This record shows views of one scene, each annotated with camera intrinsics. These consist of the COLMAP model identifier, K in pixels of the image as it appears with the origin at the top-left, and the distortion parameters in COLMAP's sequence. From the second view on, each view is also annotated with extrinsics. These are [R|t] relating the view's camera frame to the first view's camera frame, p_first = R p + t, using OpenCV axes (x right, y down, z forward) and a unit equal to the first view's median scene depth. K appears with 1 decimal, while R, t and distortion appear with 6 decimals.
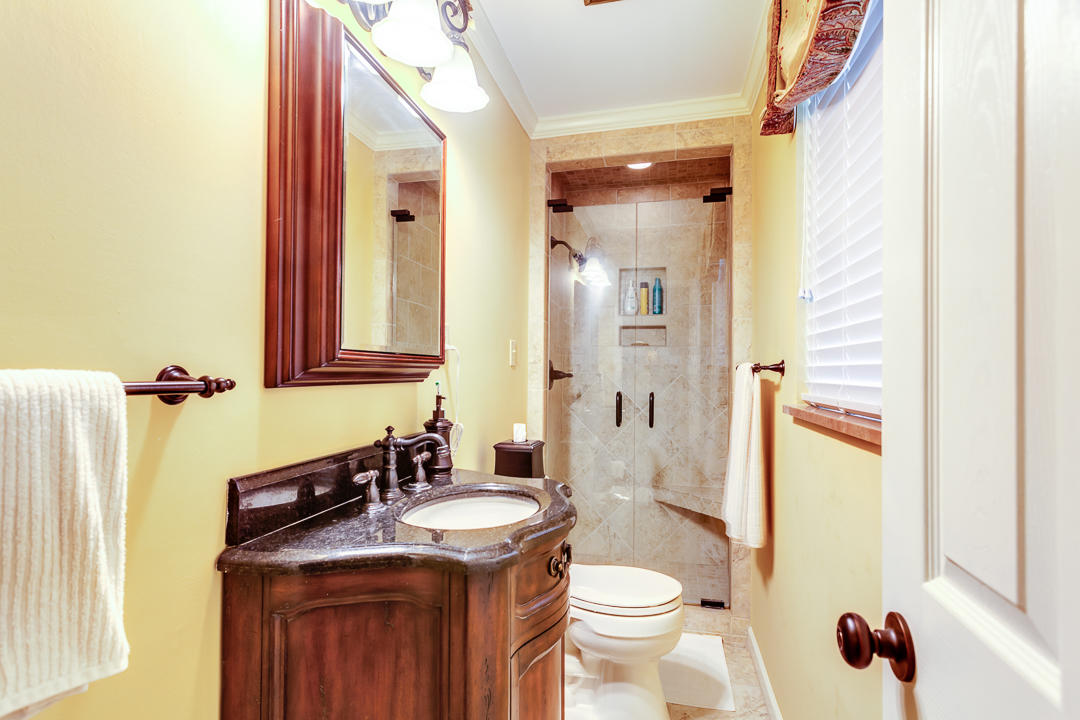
lens RADIAL K [[521.9, 0, 535.8], [0, 521.9, 362.8], [0, 0, 1]] dist [0.001947, 0.000545]
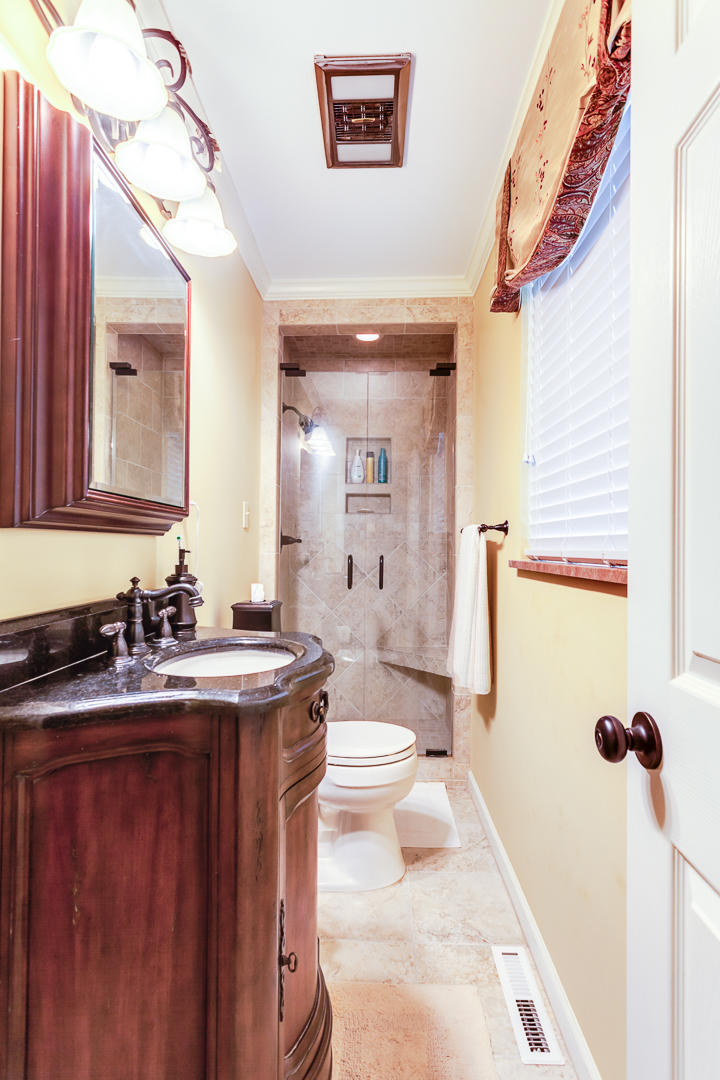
lens RADIAL K [[521.9, 0, 284.4], [0, 521.9, 584.6], [0, 0, 1]] dist [0.001947, 0.000545]
pose [[0.978693, 0.004788, 0.205274, -0.209927], [-0.006058, 0.999966, 0.005557, 0.128182], [-0.205241, -0.006683, 0.978689, 0.025437]]
